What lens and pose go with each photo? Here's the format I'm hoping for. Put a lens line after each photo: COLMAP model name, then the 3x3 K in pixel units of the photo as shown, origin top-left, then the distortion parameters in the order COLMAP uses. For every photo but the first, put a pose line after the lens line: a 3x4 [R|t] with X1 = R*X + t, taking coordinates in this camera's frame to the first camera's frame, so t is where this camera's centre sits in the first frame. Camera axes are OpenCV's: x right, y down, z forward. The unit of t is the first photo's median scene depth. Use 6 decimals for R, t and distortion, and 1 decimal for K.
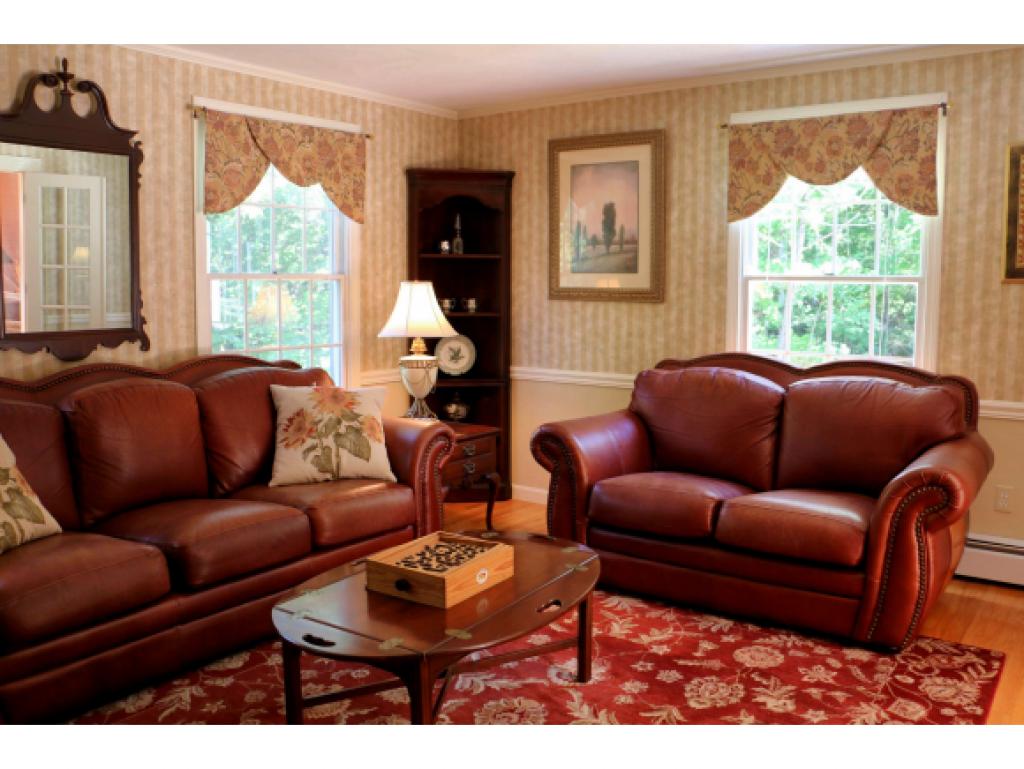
lens RADIAL K [[887.9, 0, 538.7], [0, 887.9, 385.9], [0, 0, 1]] dist [-0.179872, 0.152511]
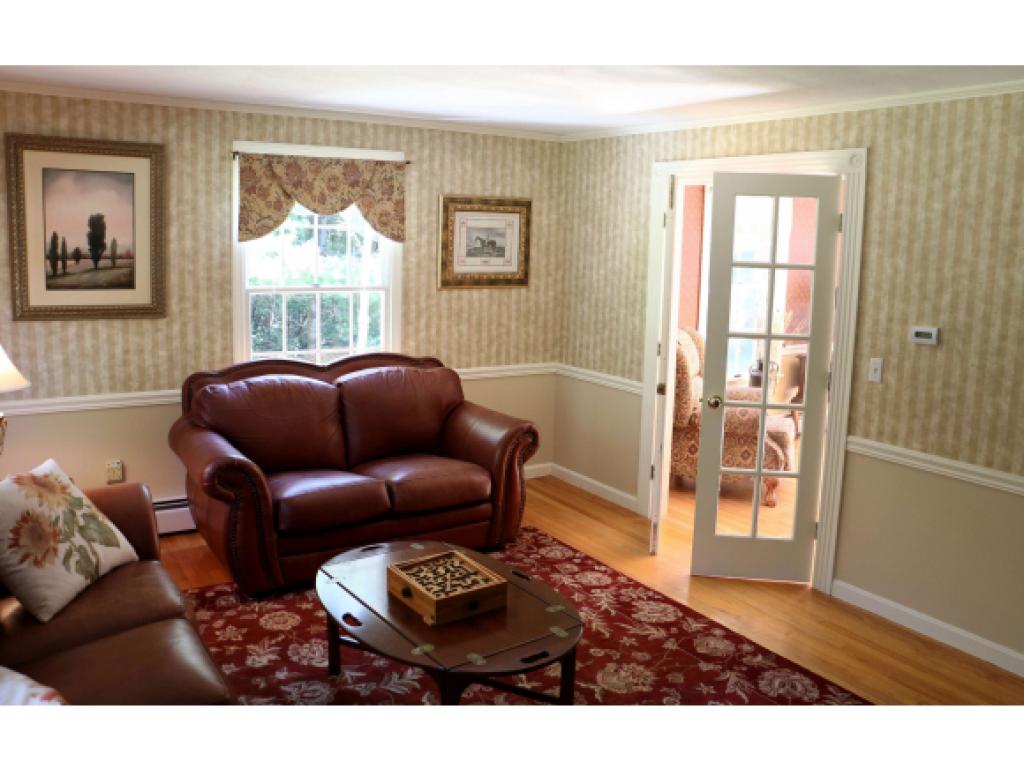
lens RADIAL K [[831.0, 0, 542.1], [0, 831.0, 380.4], [0, 0, 1]] dist [-0.193212, 0.154653]
pose [[0.334915, -0.149852, 0.930256, -0.637839], [0.076137, 0.988348, 0.131799, -0.121957], [-0.939167, 0.026686, 0.342422, 0.308176]]
